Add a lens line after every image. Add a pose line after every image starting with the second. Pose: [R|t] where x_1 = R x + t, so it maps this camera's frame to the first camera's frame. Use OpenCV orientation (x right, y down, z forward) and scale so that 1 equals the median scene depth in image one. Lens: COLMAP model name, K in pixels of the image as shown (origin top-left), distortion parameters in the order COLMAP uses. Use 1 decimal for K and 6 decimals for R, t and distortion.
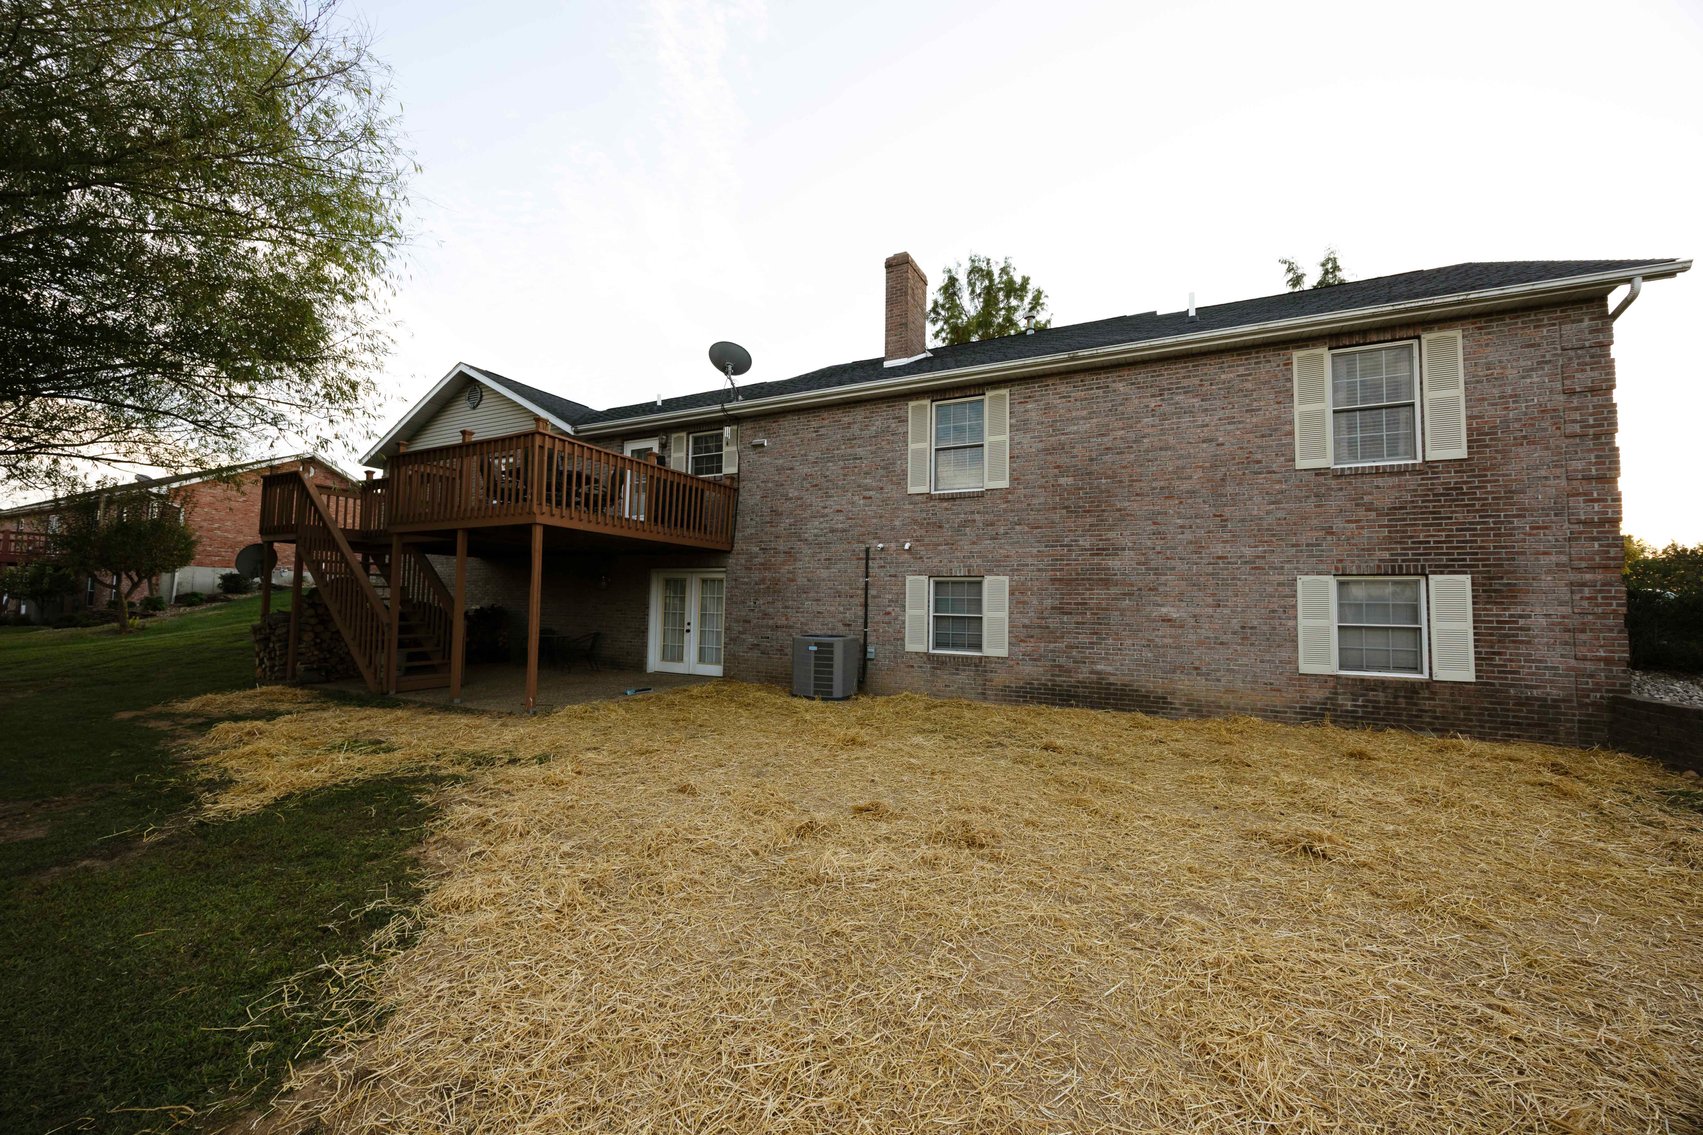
lens RADIAL K [[652.0, 0, 848.1], [0, 652.0, 569.6], [0, 0, 1]] dist [0.002761, -0.000789]
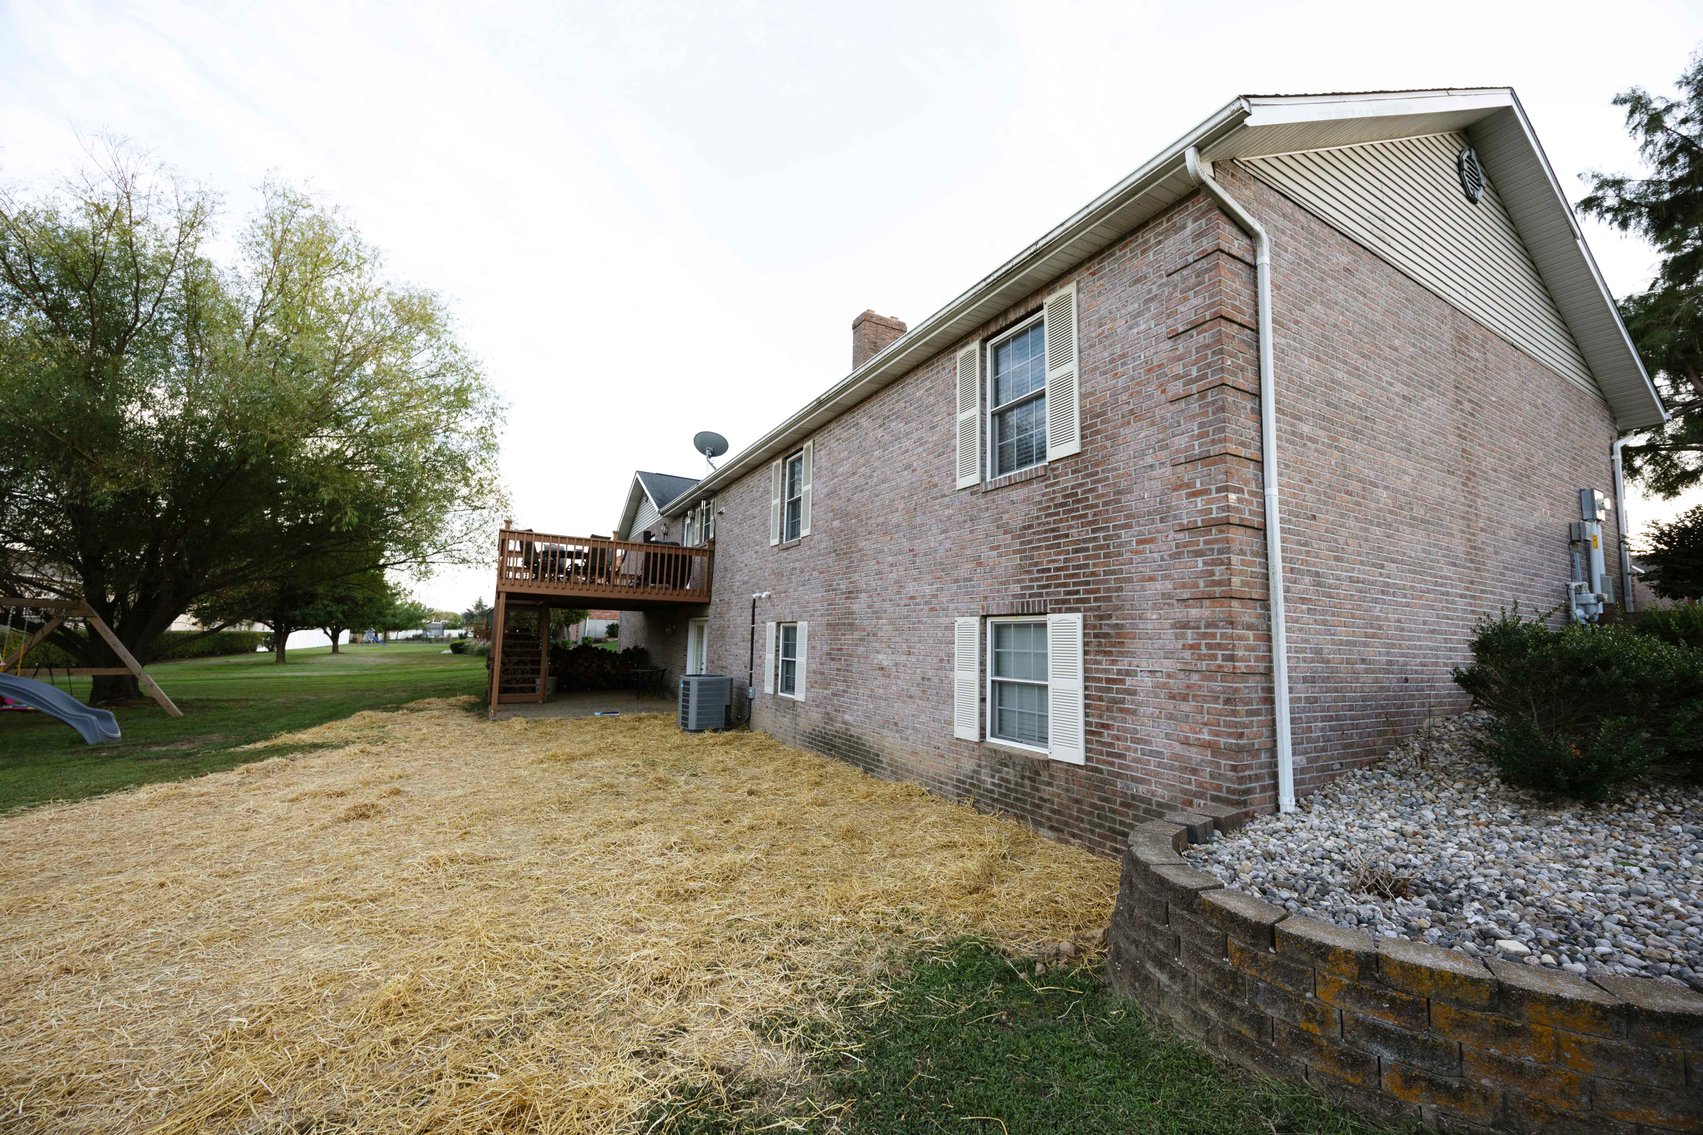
lens RADIAL K [[652.0, 0, 846.7], [0, 652.0, 569.8], [0, 0, 1]] dist [0.002761, -0.000789]
pose [[0.818563, -0.062031, -0.571057, 1.153312], [0.024835, 0.997044, -0.072706, 0.006529], [0.573879, 0.045333, 0.817684, 0.265996]]
